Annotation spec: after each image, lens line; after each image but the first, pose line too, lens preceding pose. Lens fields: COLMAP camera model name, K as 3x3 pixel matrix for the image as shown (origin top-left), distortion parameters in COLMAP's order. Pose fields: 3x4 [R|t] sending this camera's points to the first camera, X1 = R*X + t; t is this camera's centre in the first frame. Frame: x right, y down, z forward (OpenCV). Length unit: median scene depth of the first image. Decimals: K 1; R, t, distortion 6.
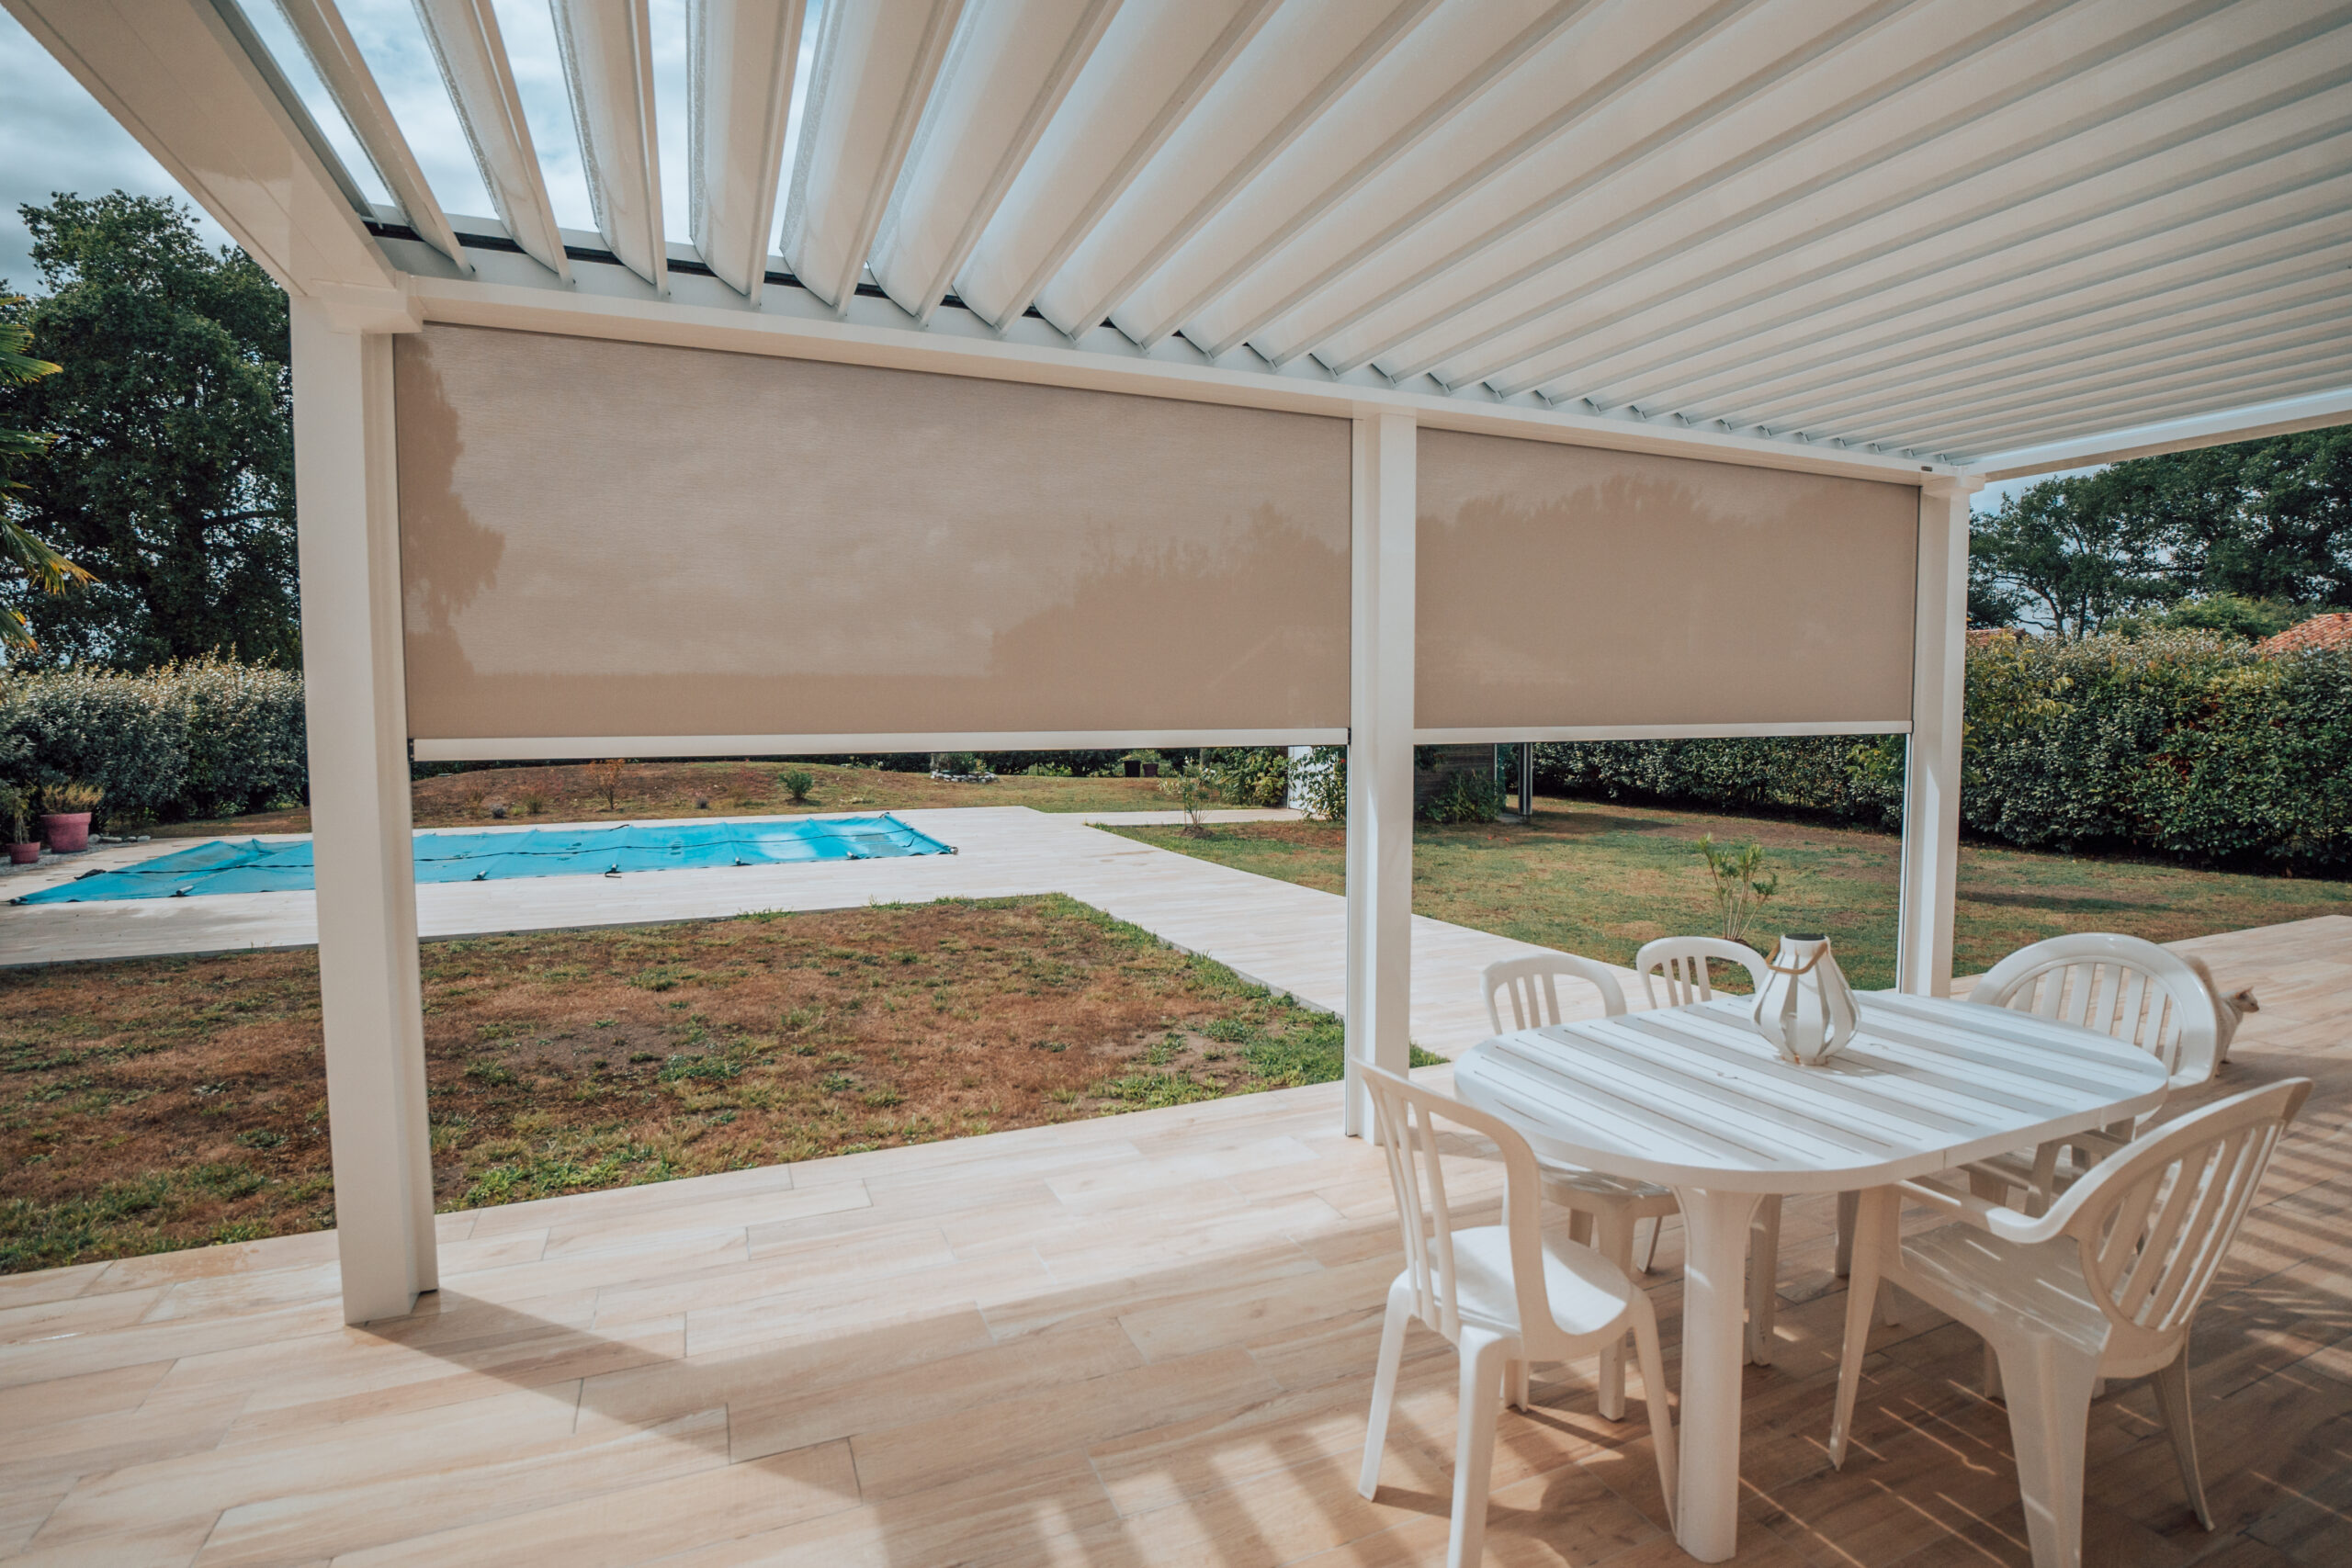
lens RADIAL K [[1126.7, 0, 1191.1], [0, 1126.7, 778.0], [0, 0, 1]] dist [-0.043704, 0.009289]
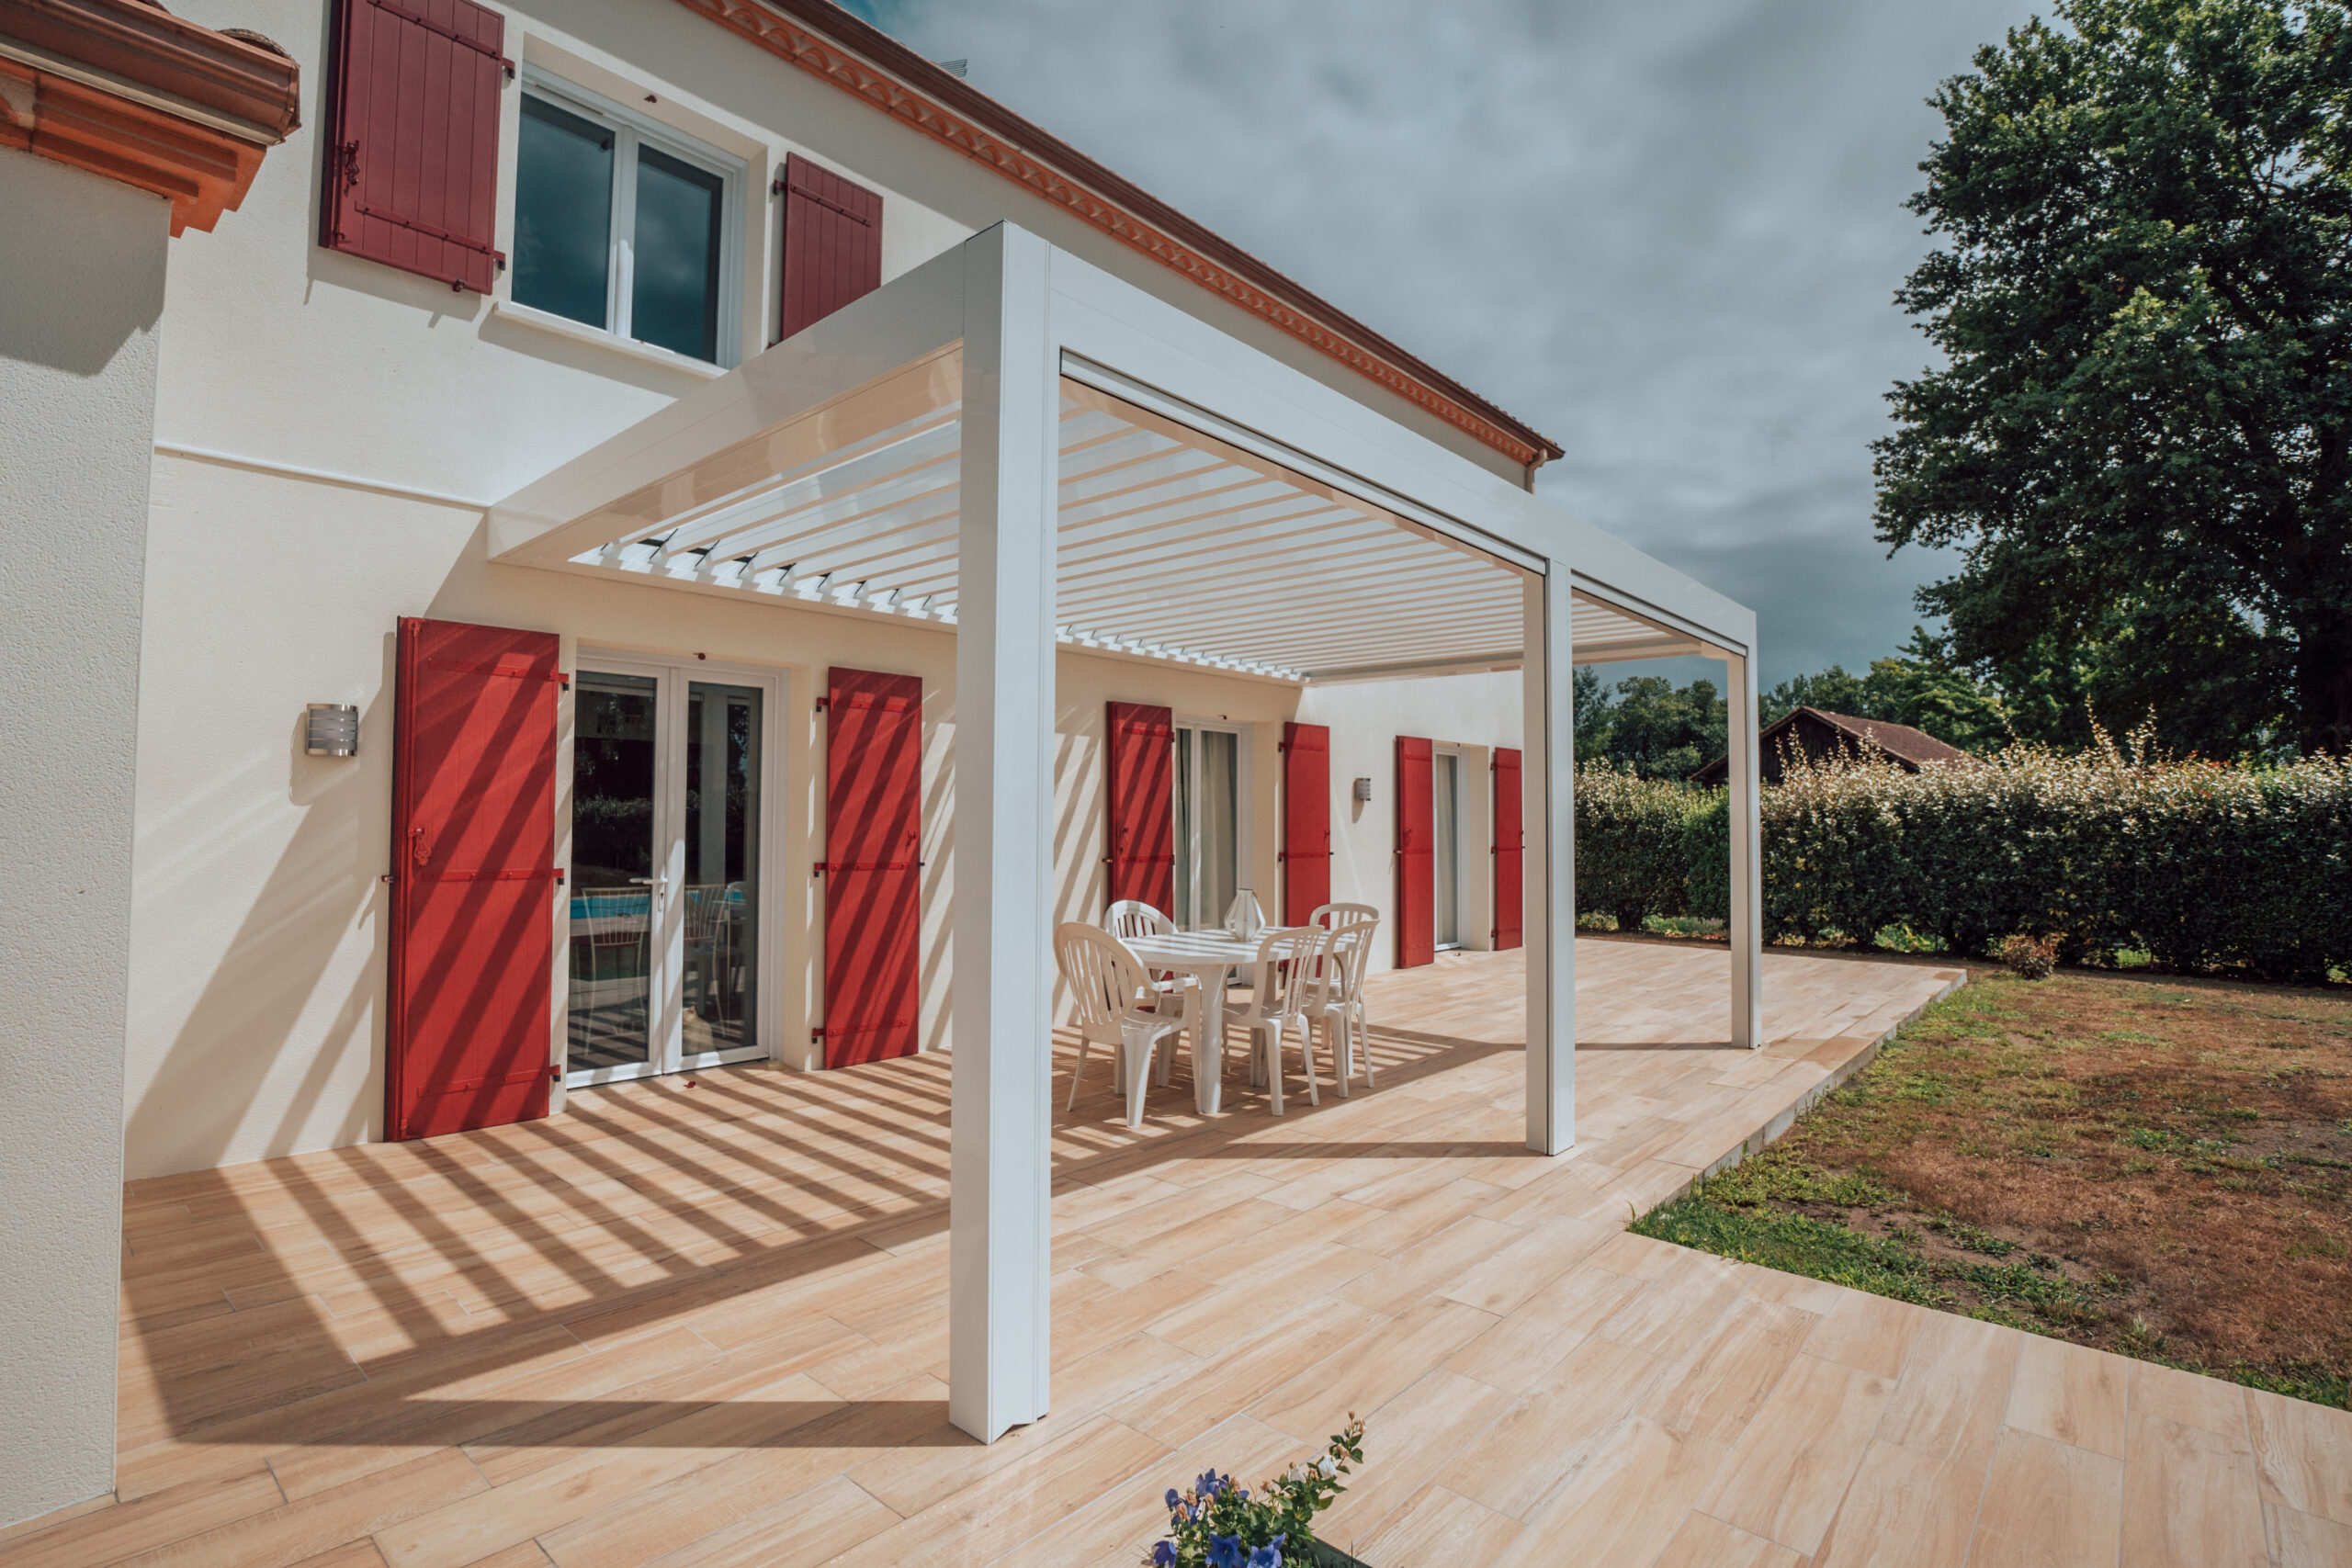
lens RADIAL K [[1126.7, 0, 1188.9], [0, 1126.7, 777.4], [0, 0, 1]] dist [-0.043704, 0.009289]
pose [[-0.906070, -0.019259, -0.422690, 0.739987], [-0.029693, 0.999395, 0.018114, -0.062625], [0.422086, 0.028963, -0.906093, 1.372038]]
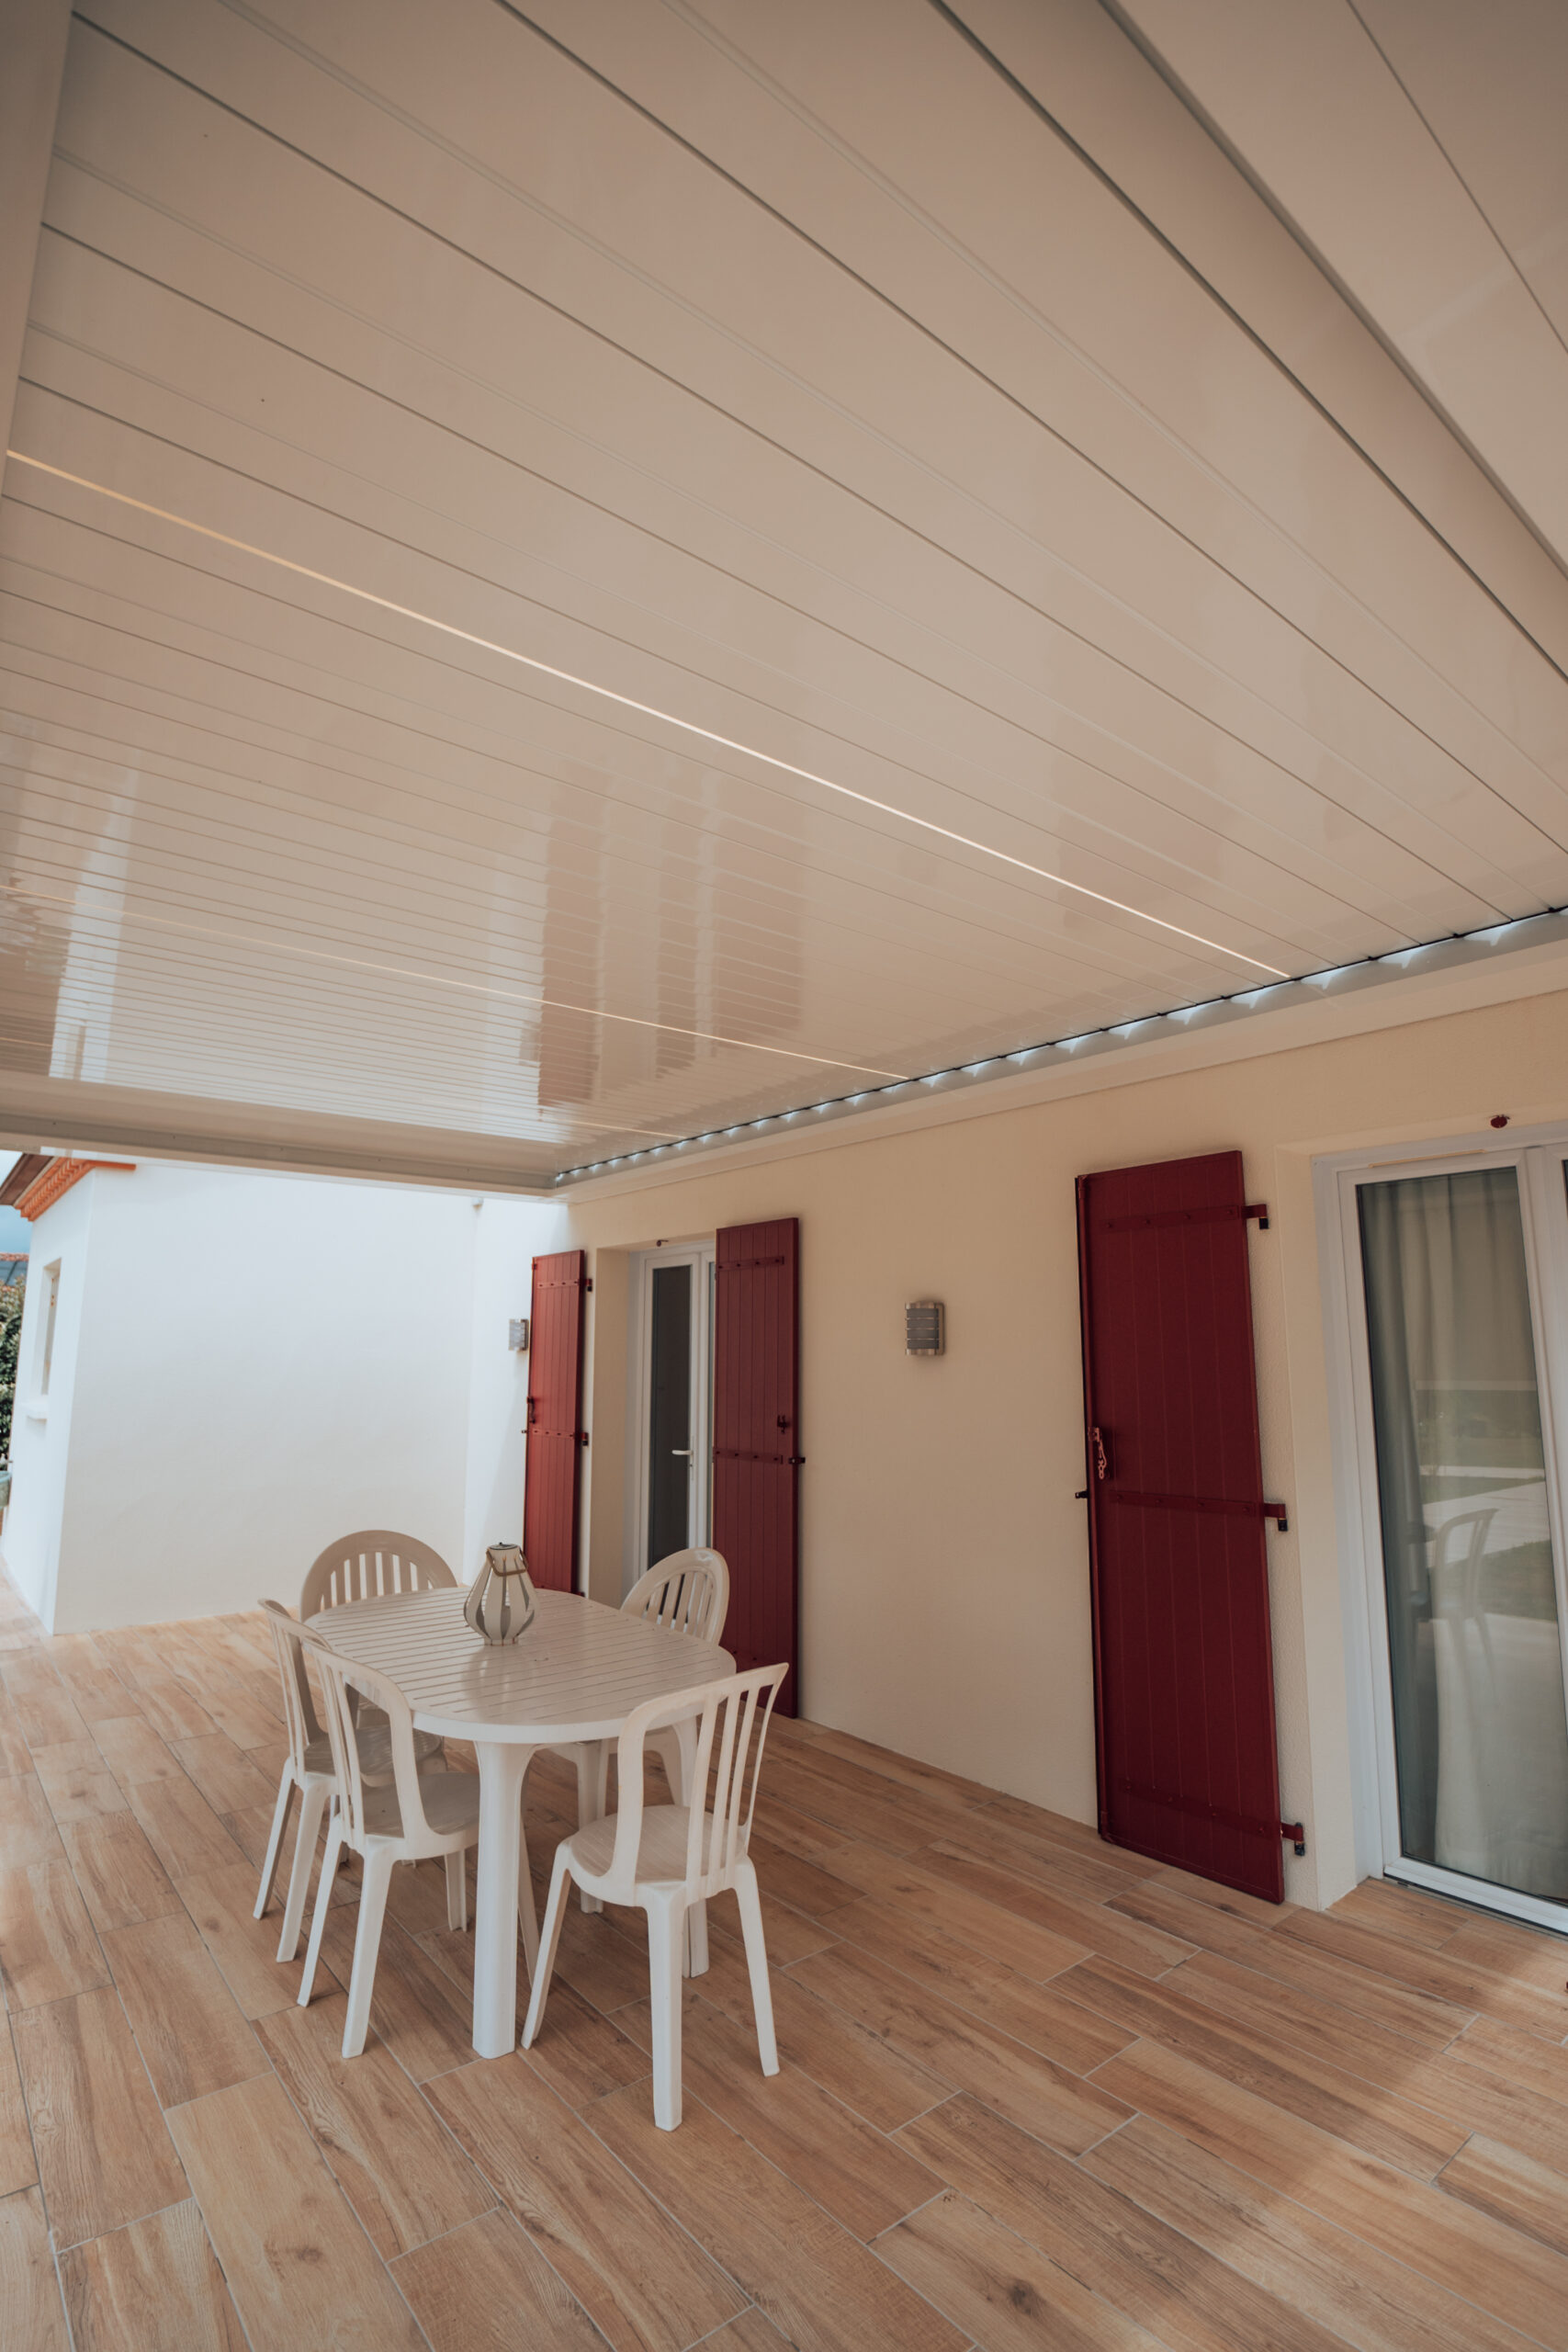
lens RADIAL K [[1126.7, 0, 769.6], [0, 1126.7, 1181.0], [0, 0, 1]] dist [-0.043704, 0.009289]
pose [[-0.255369, 0.153946, 0.954509, -0.385803], [0.060181, 0.987859, -0.143224, -0.035370], [-0.964969, 0.020869, -0.261534, 0.446089]]
